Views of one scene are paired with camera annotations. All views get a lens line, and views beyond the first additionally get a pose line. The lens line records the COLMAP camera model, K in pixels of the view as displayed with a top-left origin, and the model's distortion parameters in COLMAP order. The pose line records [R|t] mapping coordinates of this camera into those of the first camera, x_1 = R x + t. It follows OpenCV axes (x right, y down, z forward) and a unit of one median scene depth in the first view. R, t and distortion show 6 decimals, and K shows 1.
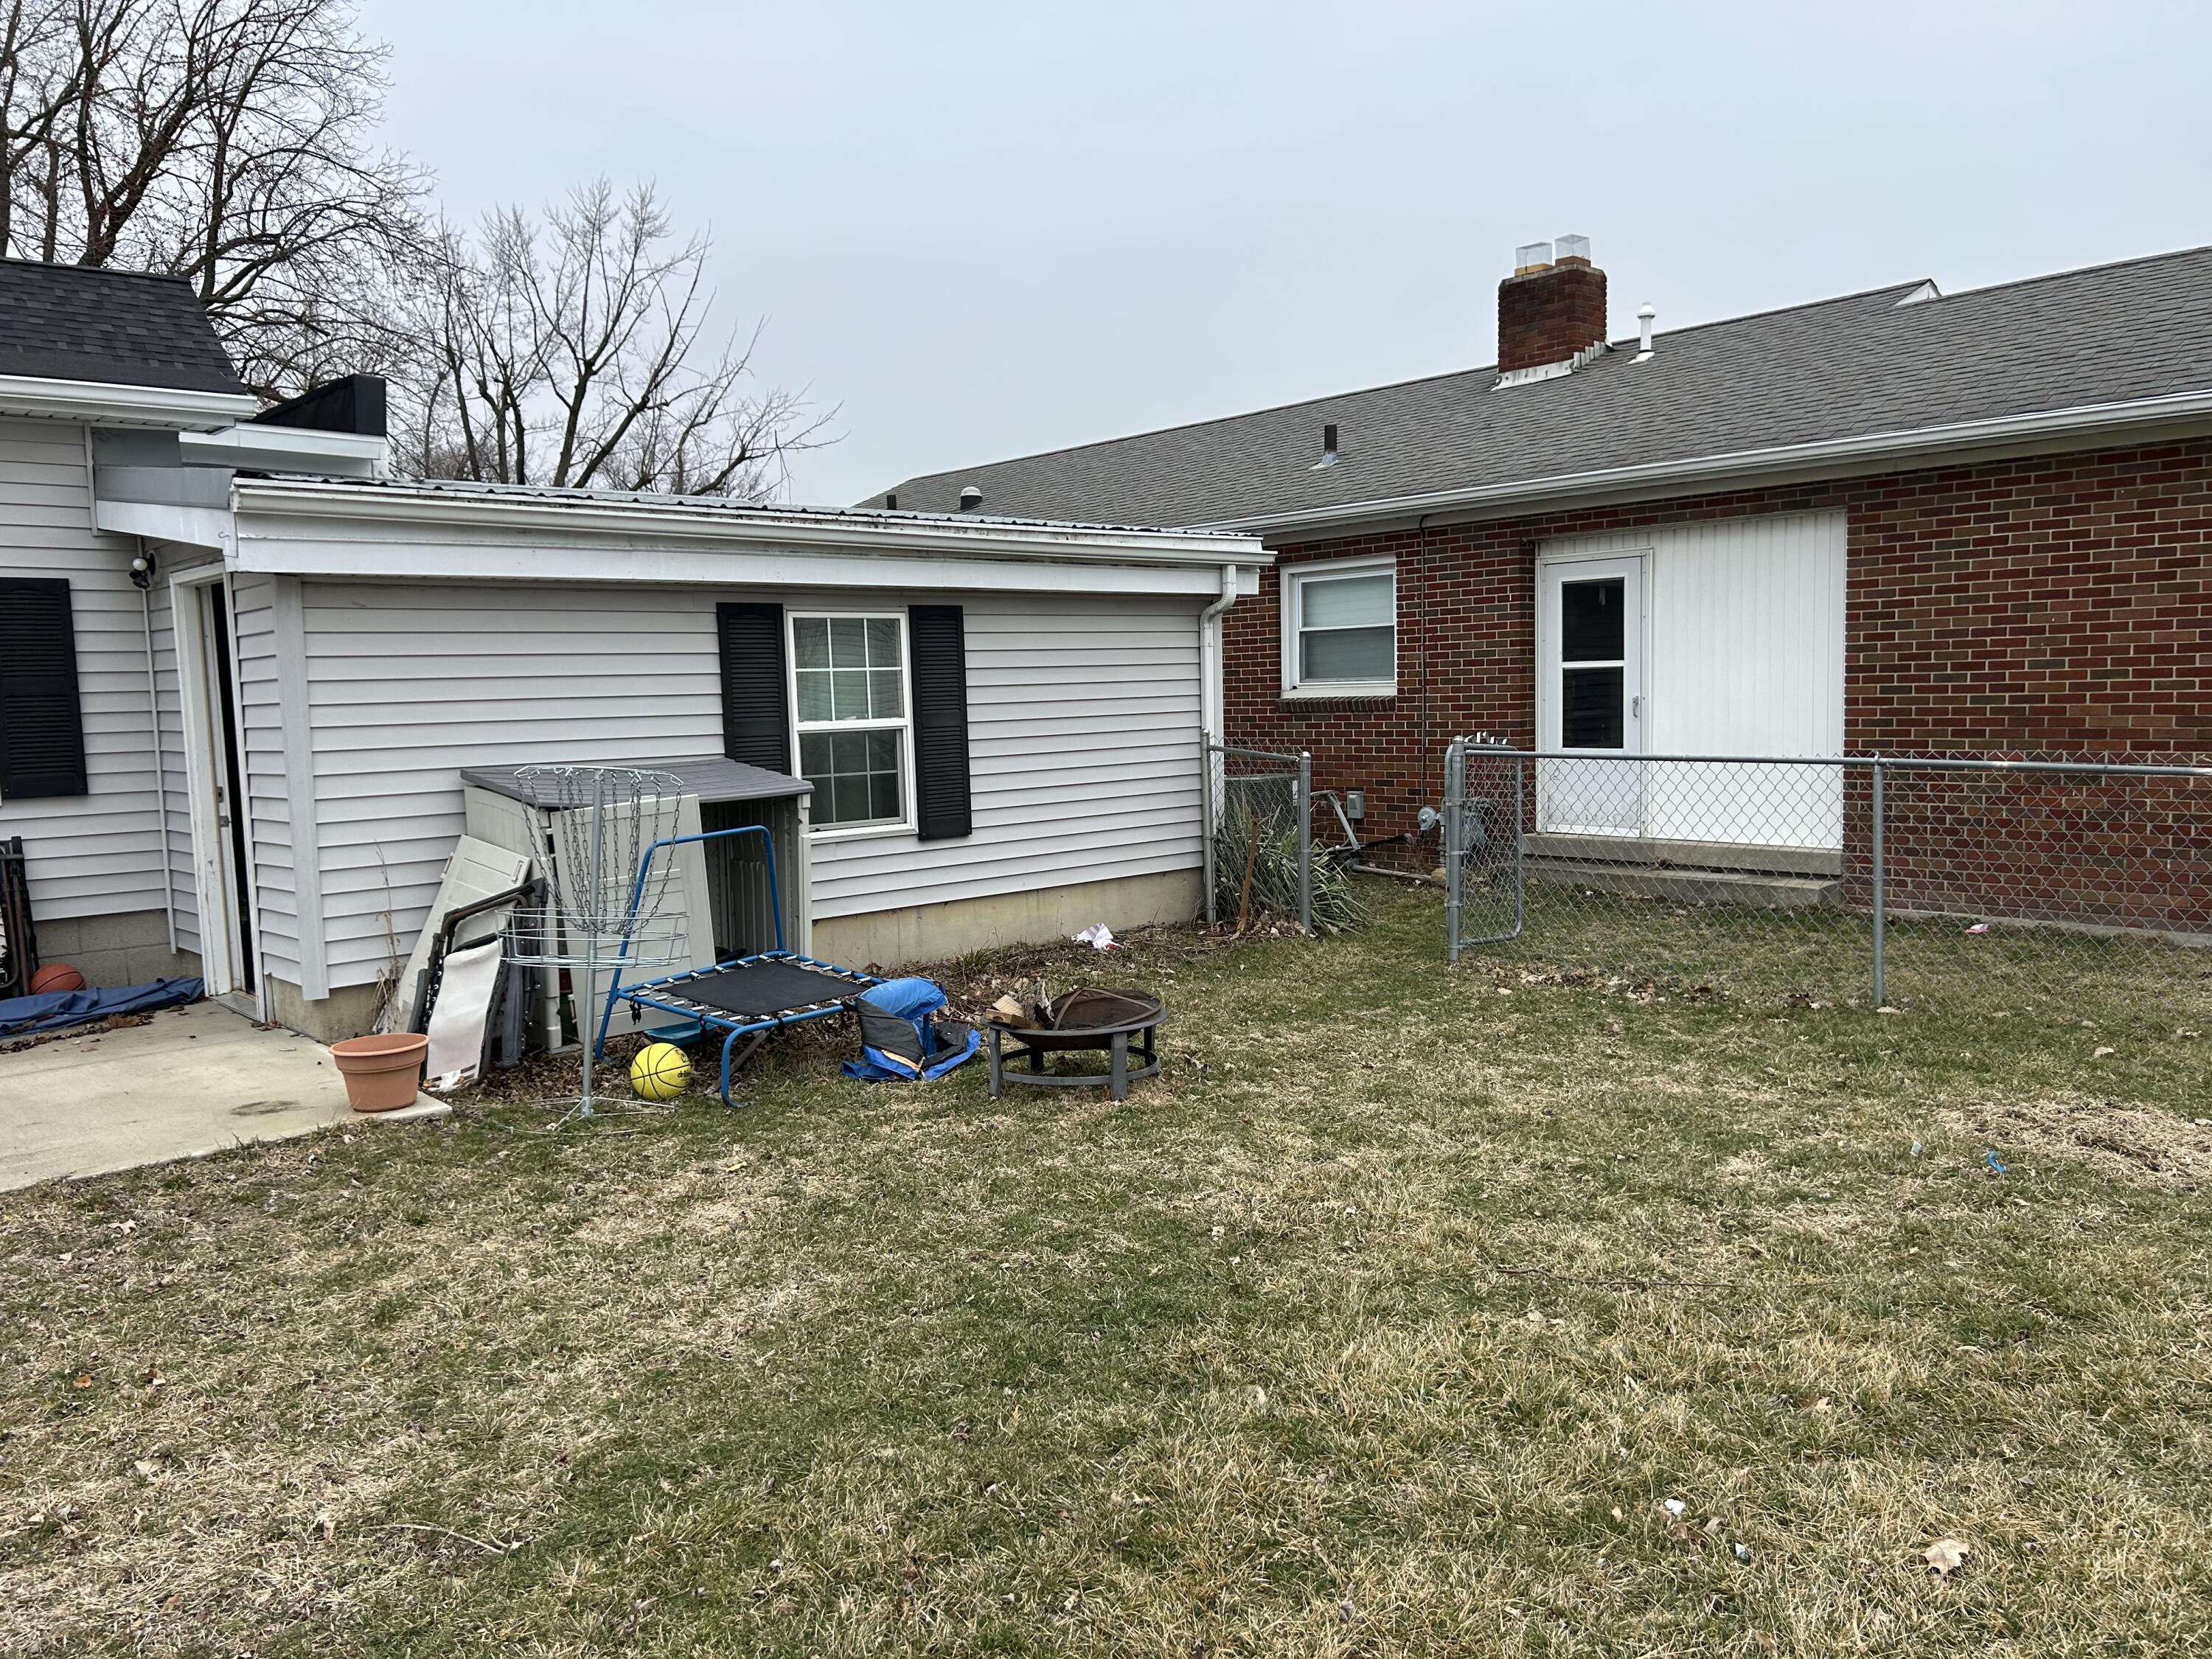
lens RADIAL K [[1661.0, 0, 1102.7], [0, 1661.0, 850.0], [0, 0, 1]] dist [0.068566, -0.078653]
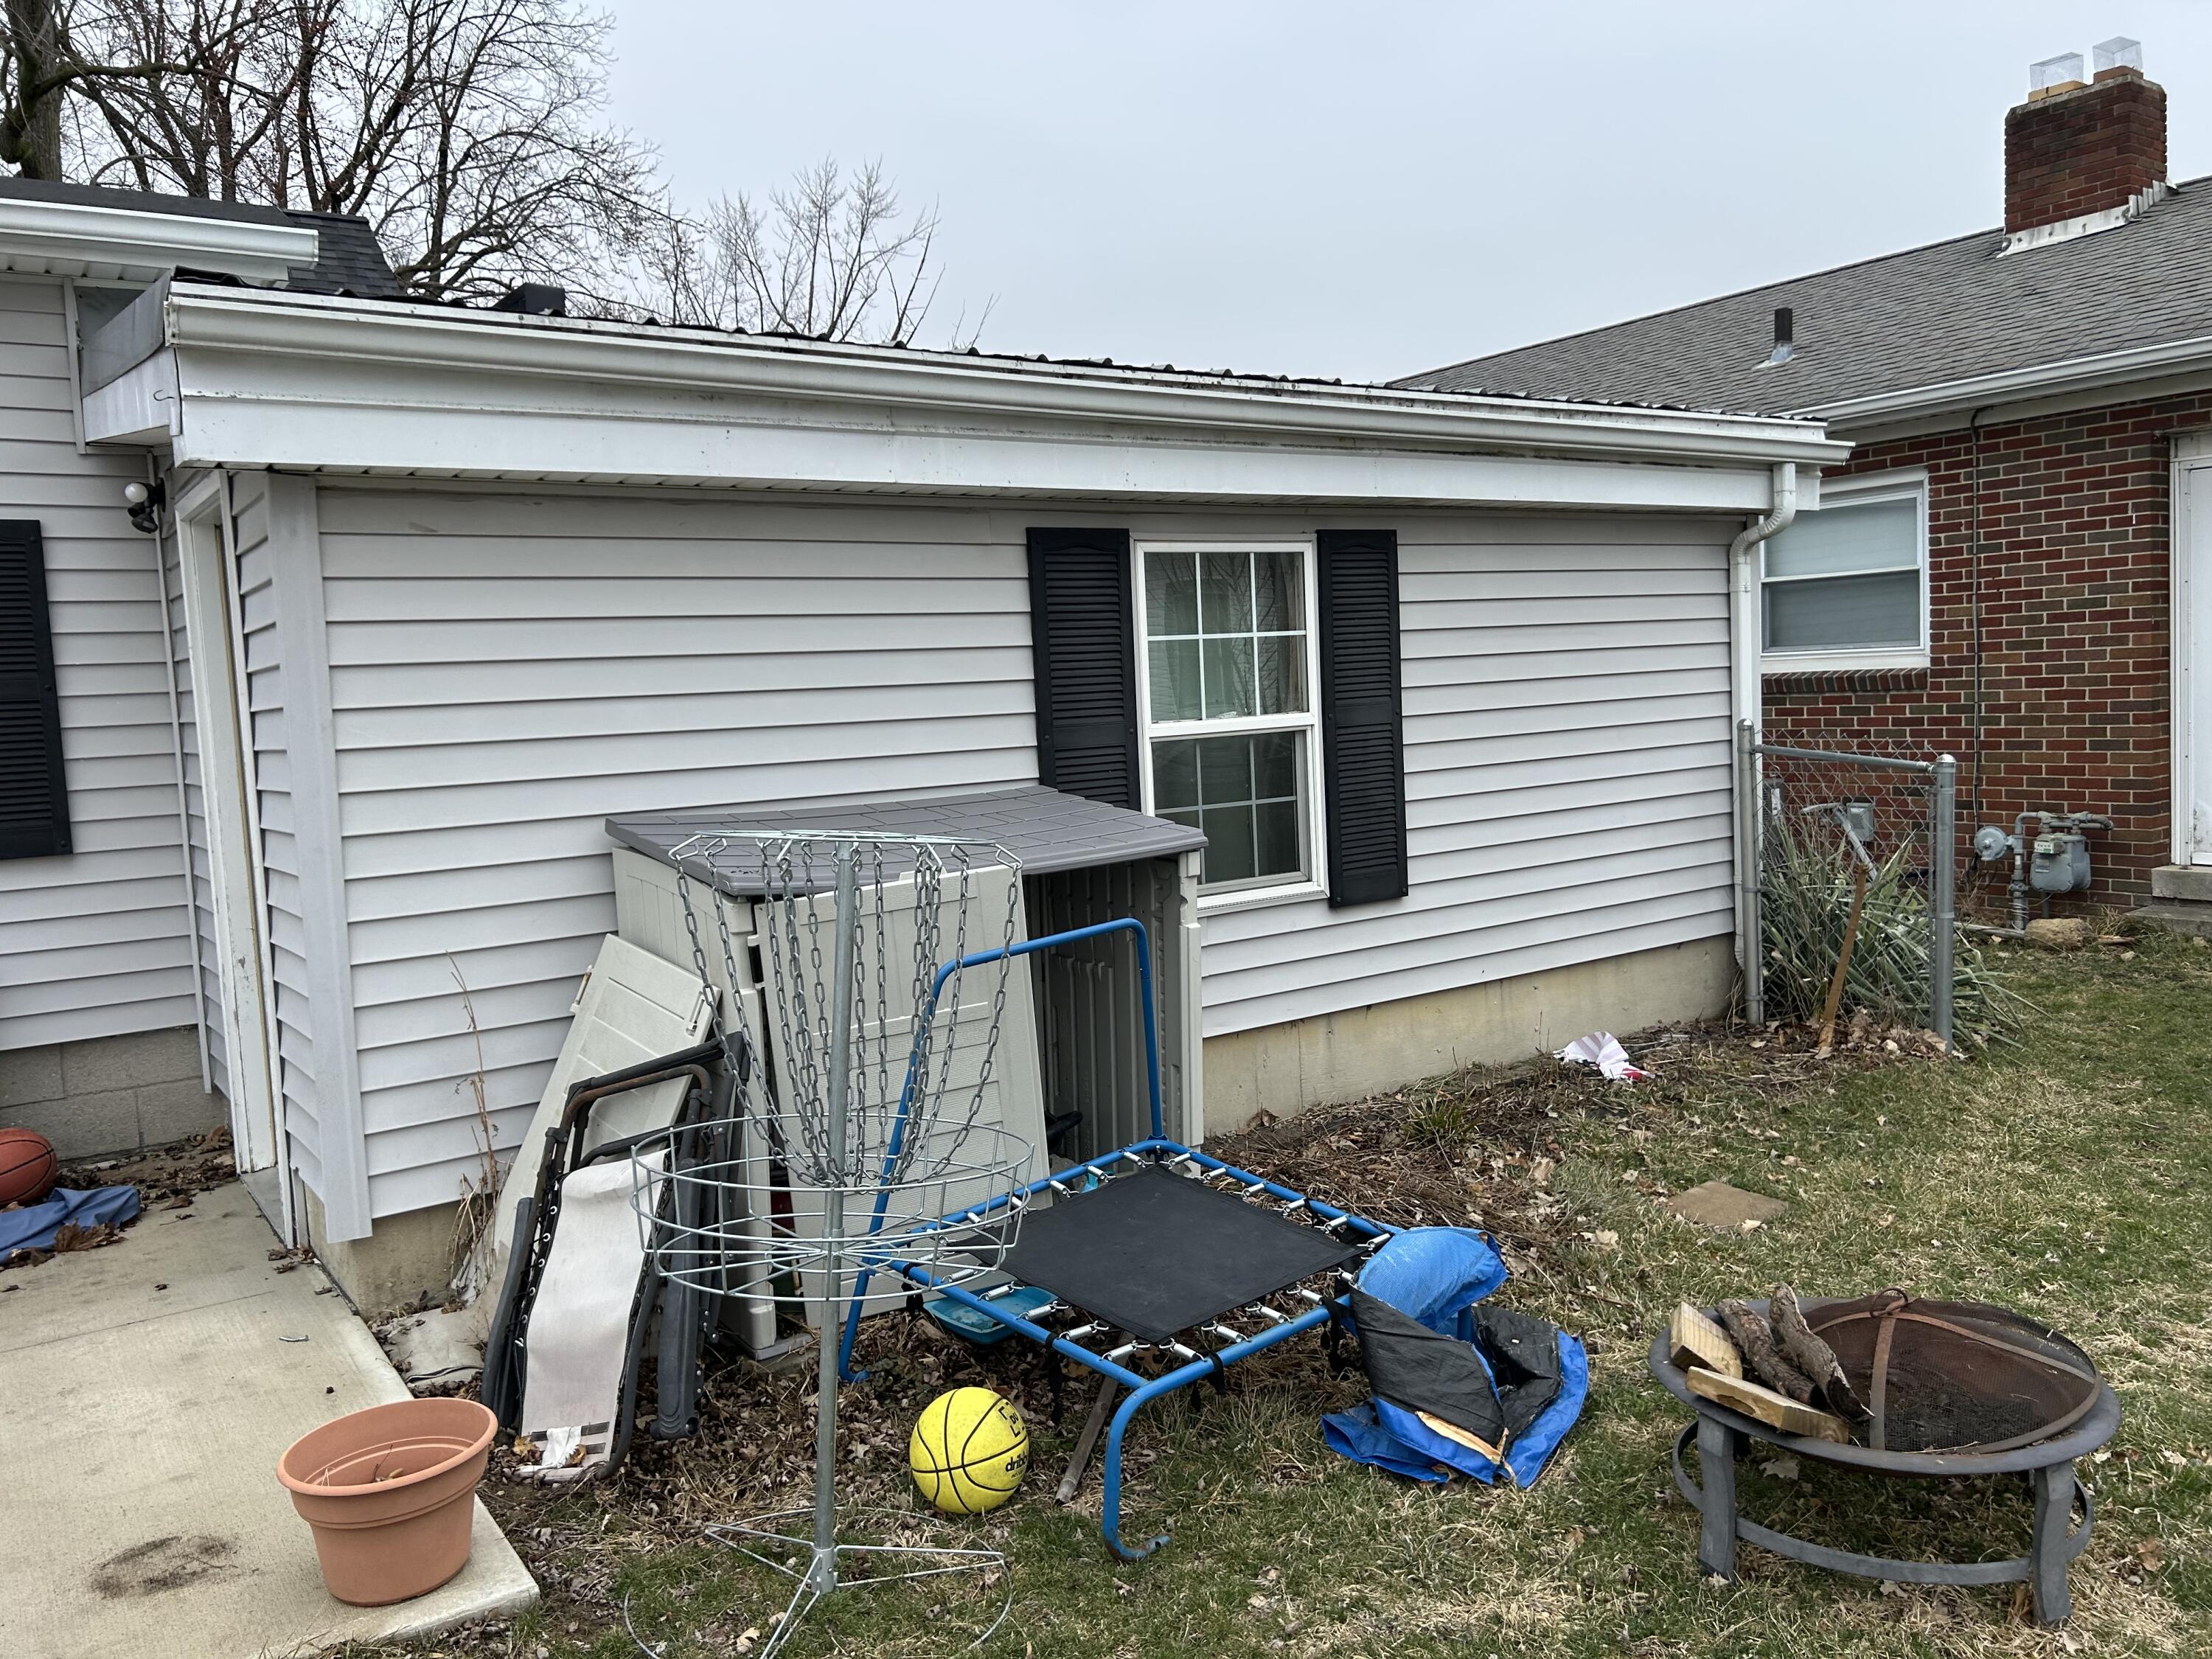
lens RADIAL K [[1661.0, 0, 1109.3], [0, 1661.0, 820.8], [0, 0, 1]] dist [0.068566, -0.078653]
pose [[0.992260, -0.008403, -0.123893, -0.128867], [0.006864, 0.999894, -0.012845, -0.034832], [0.123988, 0.011895, 0.992212, 0.412647]]
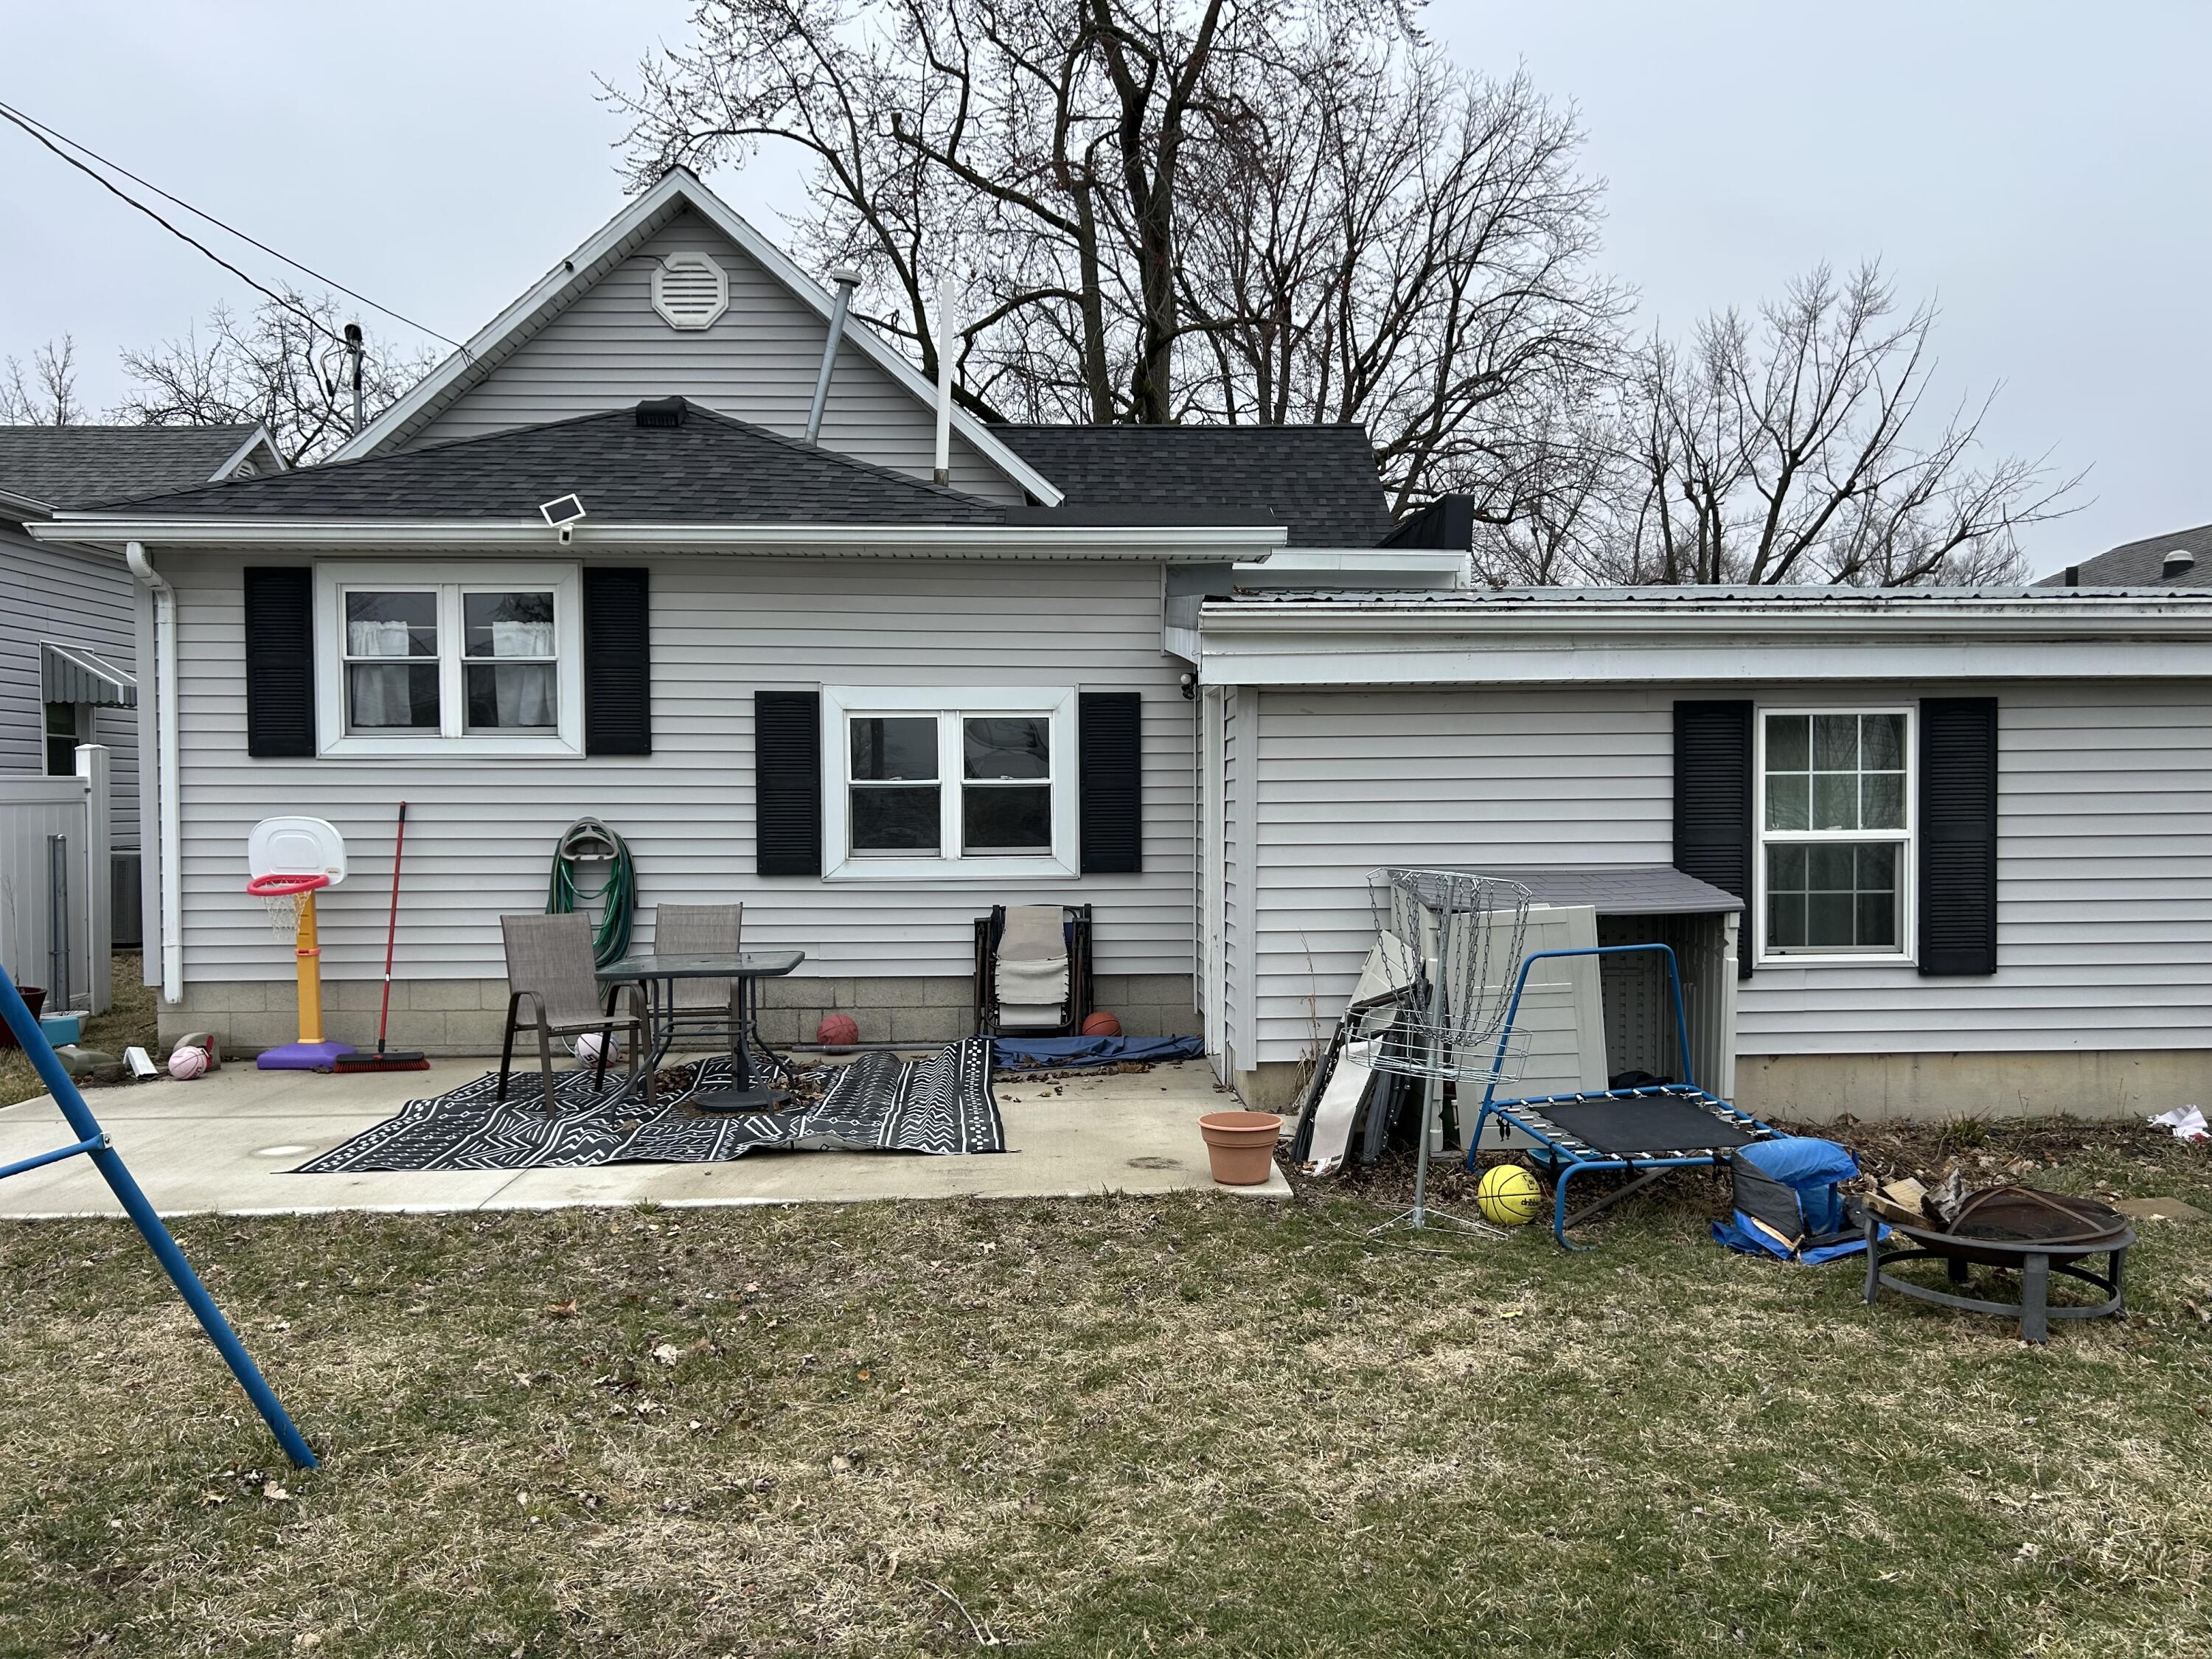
lens RADIAL K [[1661.0, 0, 1118.1], [0, 1661.0, 839.8], [0, 0, 1]] dist [0.068566, -0.078653]
pose [[0.771182, 0.039036, -0.635417, 0.127447], [-0.078261, 0.996361, -0.033774, -0.015222], [0.631786, 0.075774, 0.771430, 0.088731]]
